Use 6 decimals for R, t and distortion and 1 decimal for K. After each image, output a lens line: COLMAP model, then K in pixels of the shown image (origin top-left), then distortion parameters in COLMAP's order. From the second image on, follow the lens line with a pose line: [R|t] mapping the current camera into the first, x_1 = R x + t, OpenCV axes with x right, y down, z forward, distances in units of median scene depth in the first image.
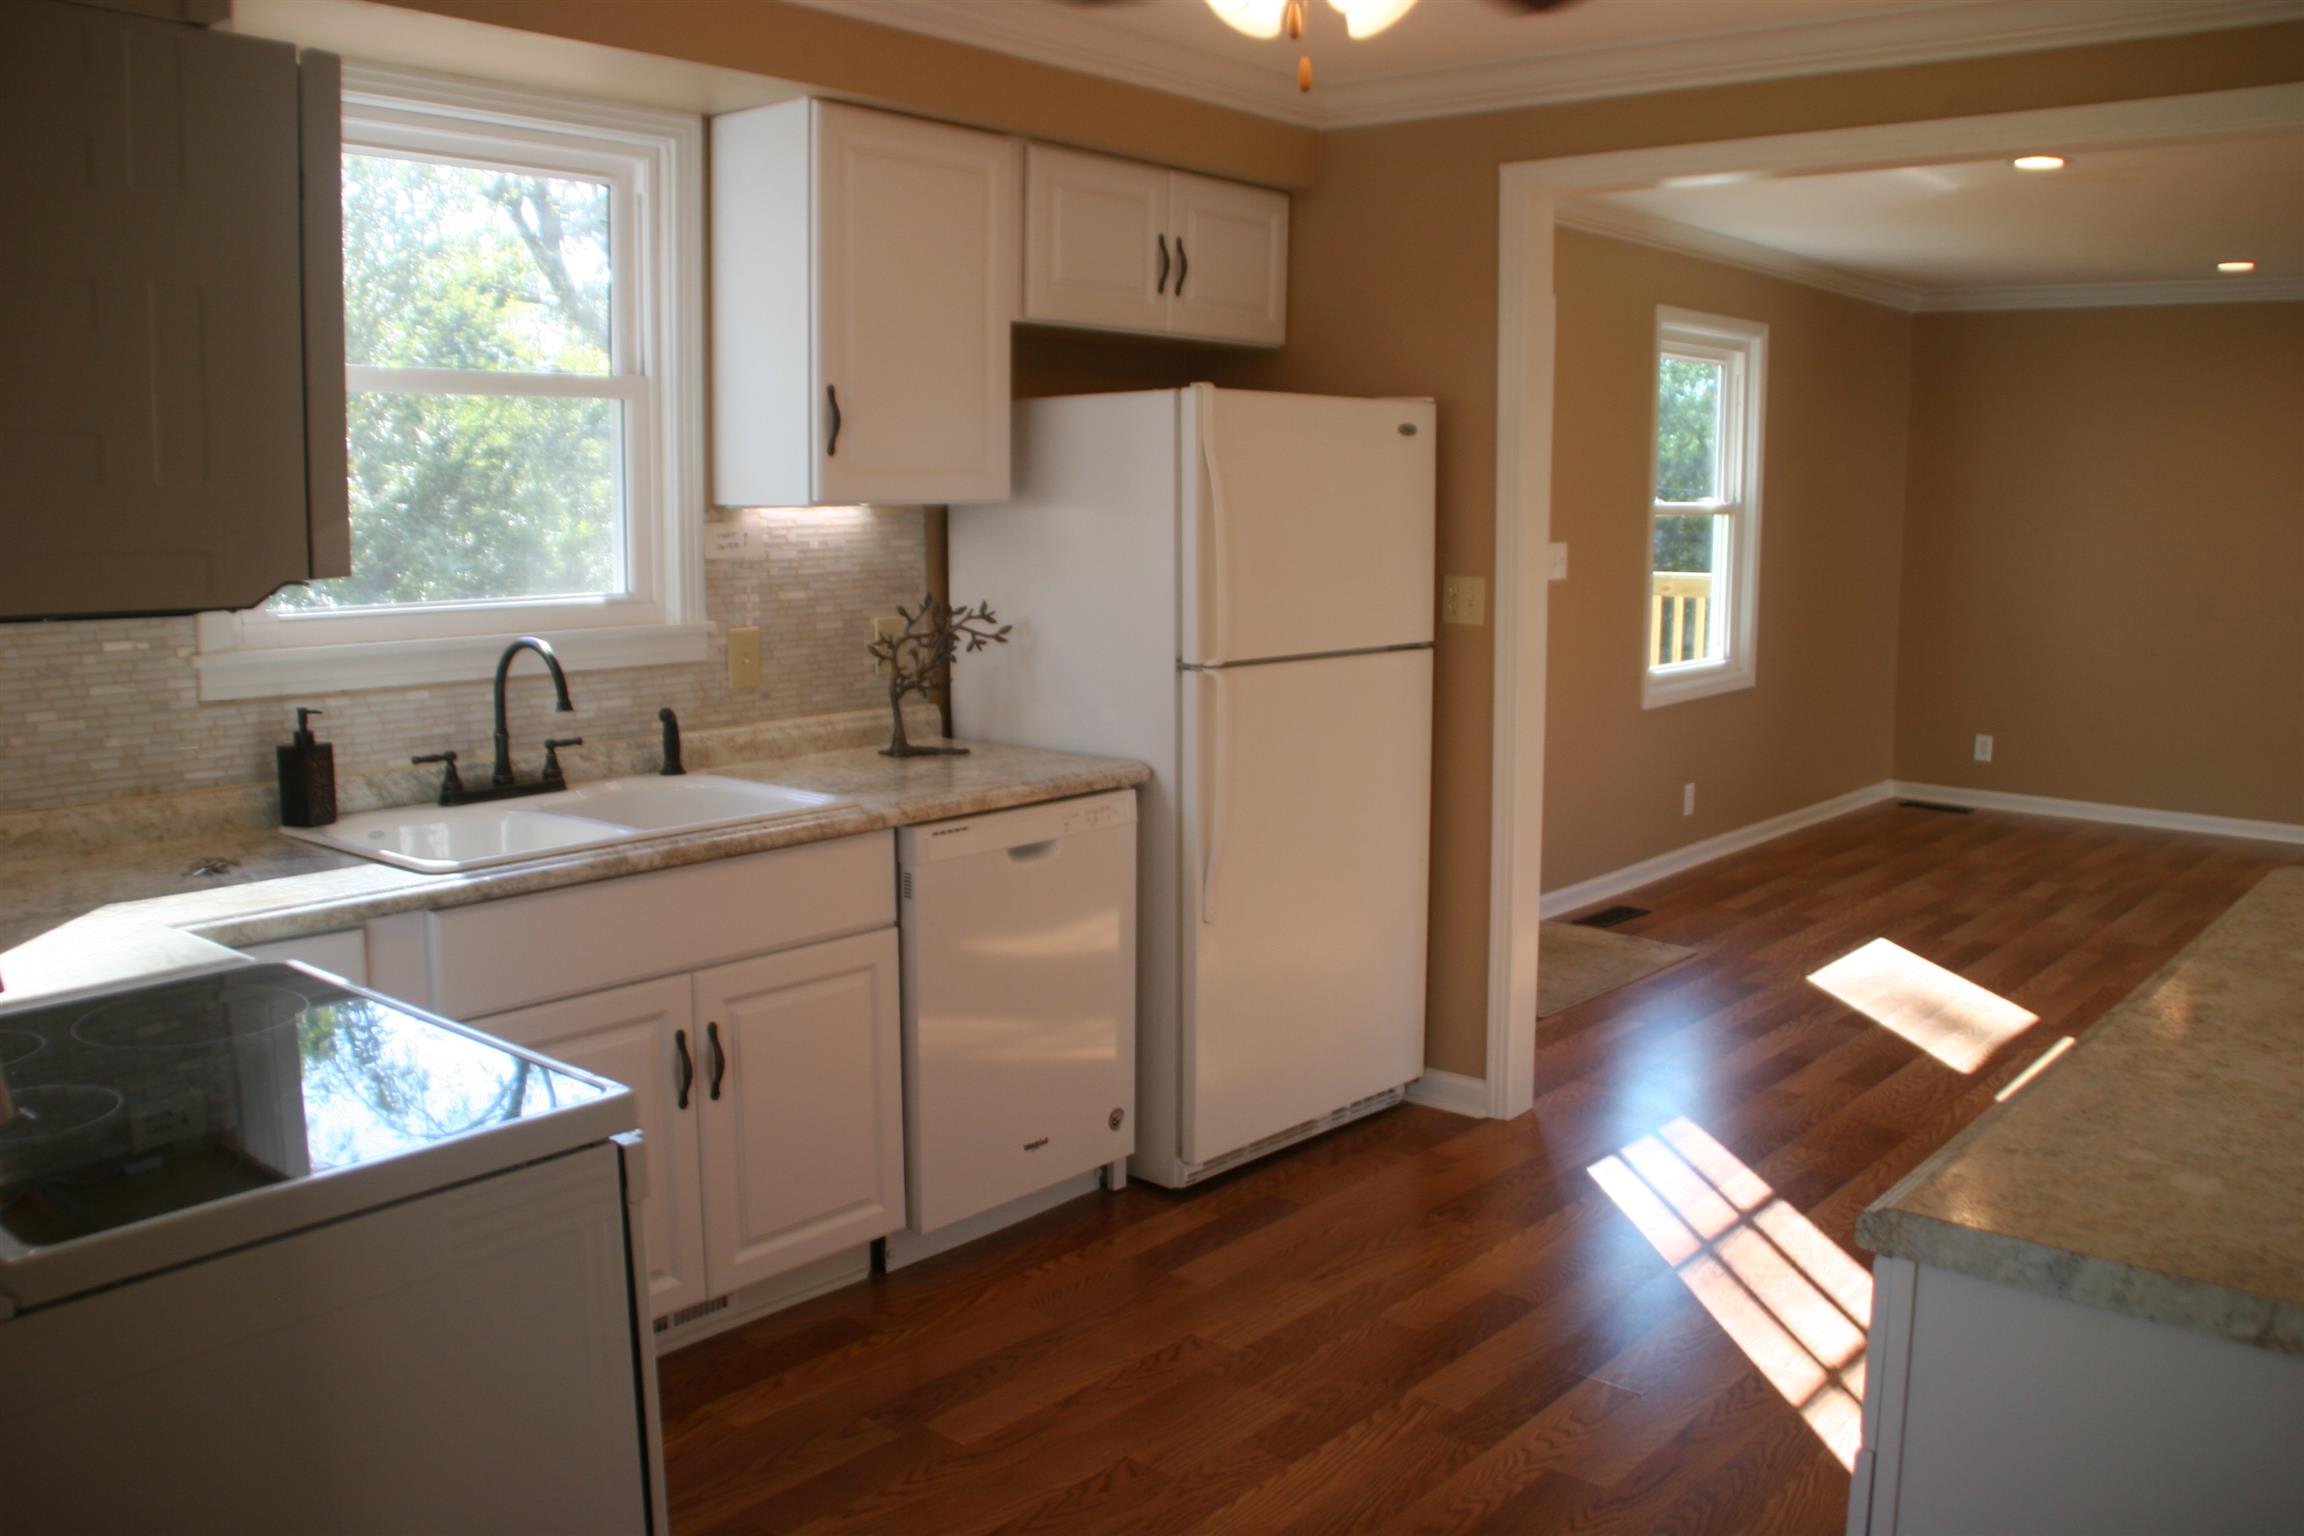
lens RADIAL K [[1872.6, 0, 1107.2], [0, 1872.6, 745.0], [0, 0, 1]] dist [-0.125298, 0.006085]
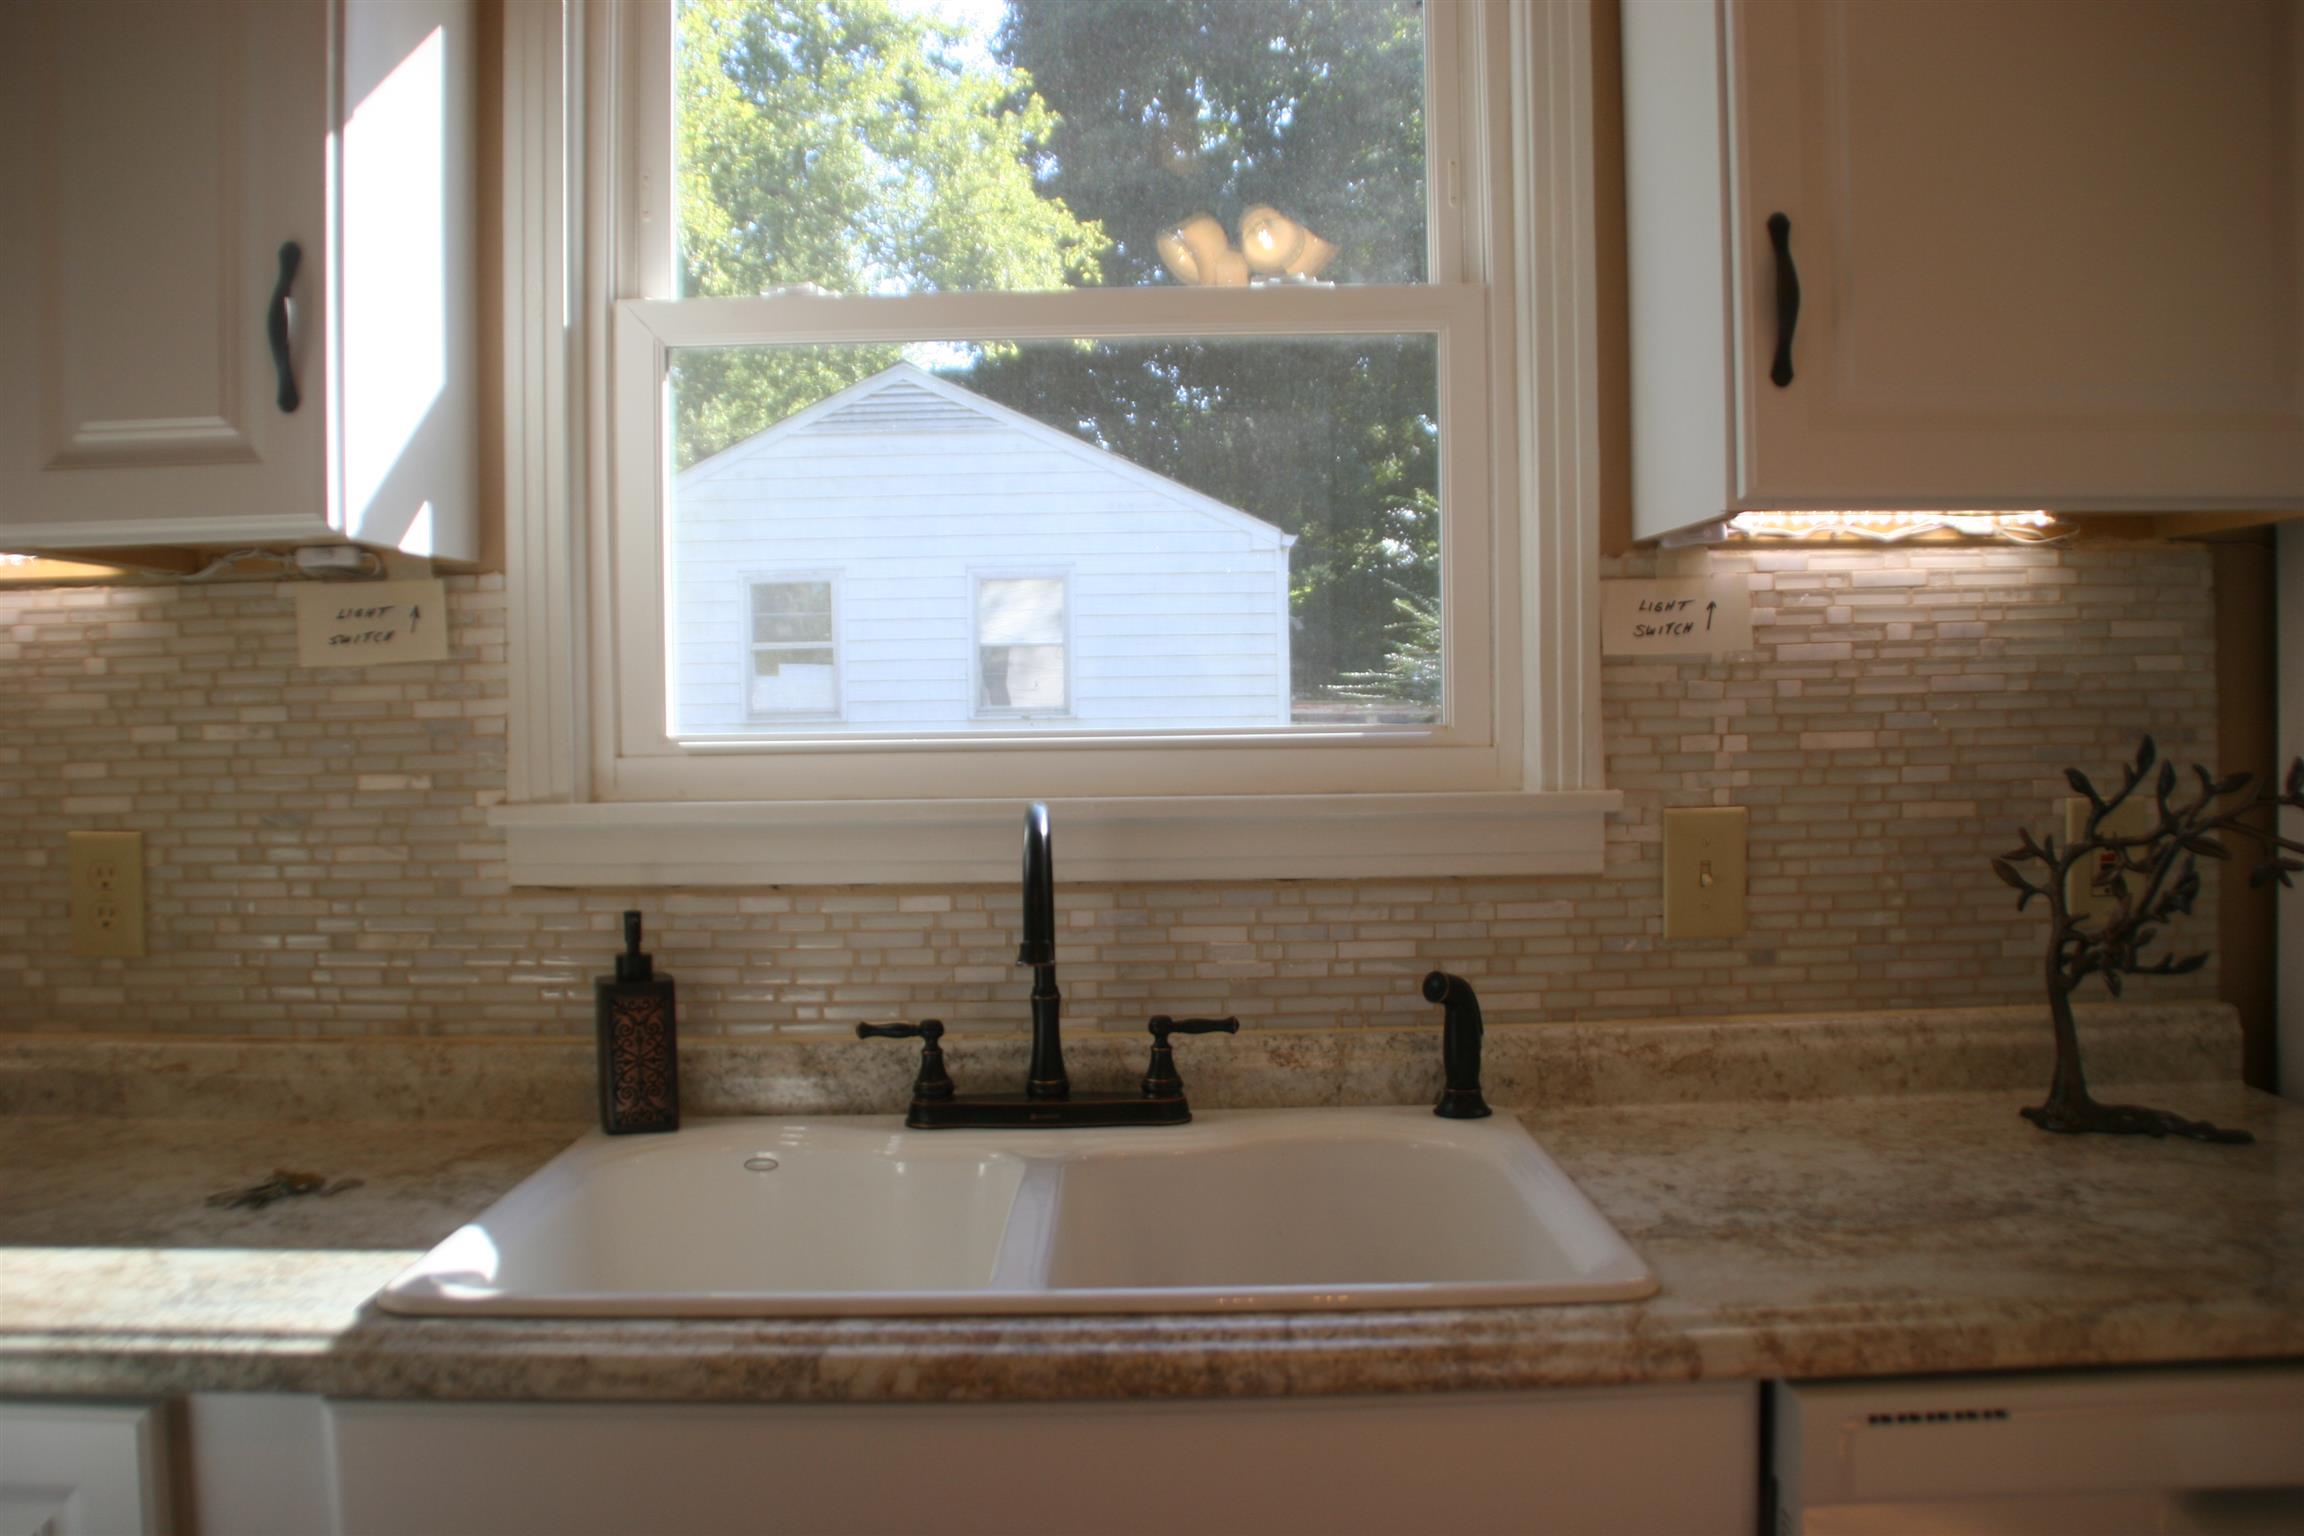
lens RADIAL K [[1872.6, 0, 1152.5], [0, 1872.6, 752.7], [0, 0, 1]] dist [-0.125298, 0.006085]
pose [[0.661099, 0.009003, -0.750245, 0.056691], [-0.083524, 0.994596, -0.061664, -0.035438], [0.745635, 0.103429, 0.658279, 0.576023]]
